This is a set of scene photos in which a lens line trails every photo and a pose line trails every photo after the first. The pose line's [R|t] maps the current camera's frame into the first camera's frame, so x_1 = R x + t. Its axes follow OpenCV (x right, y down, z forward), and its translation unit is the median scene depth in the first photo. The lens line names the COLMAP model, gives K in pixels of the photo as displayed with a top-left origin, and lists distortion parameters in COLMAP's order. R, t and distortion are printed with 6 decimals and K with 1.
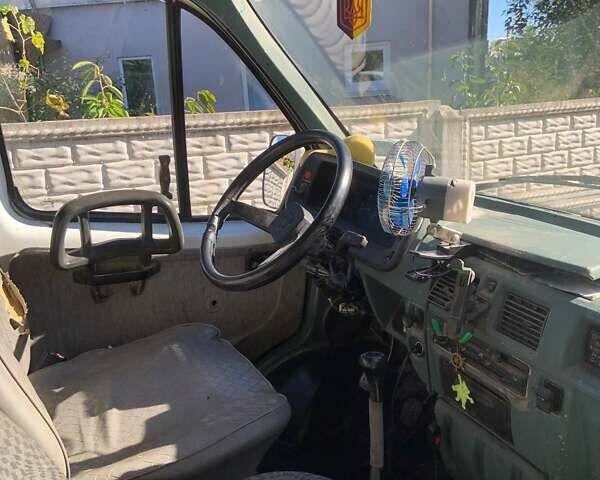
lens RADIAL K [[594.1, 0, 310.1], [0, 594.1, 196.2], [0, 0, 1]] dist [0.079495, -0.022526]
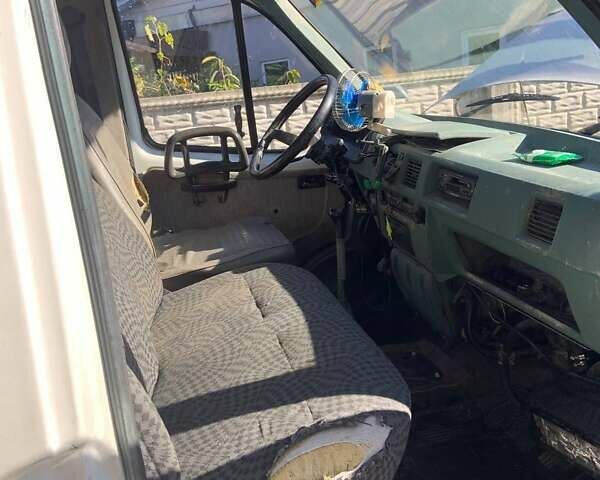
lens RADIAL K [[594.1, 0, 310.1], [0, 594.1, 196.2], [0, 0, 1]] dist [0.079495, -0.022526]
pose [[0.965193, -0.015555, -0.261075, 0.302232], [0.014223, 0.999874, -0.006990, 0.164856], [0.261151, 0.003033, 0.965293, -0.354694]]
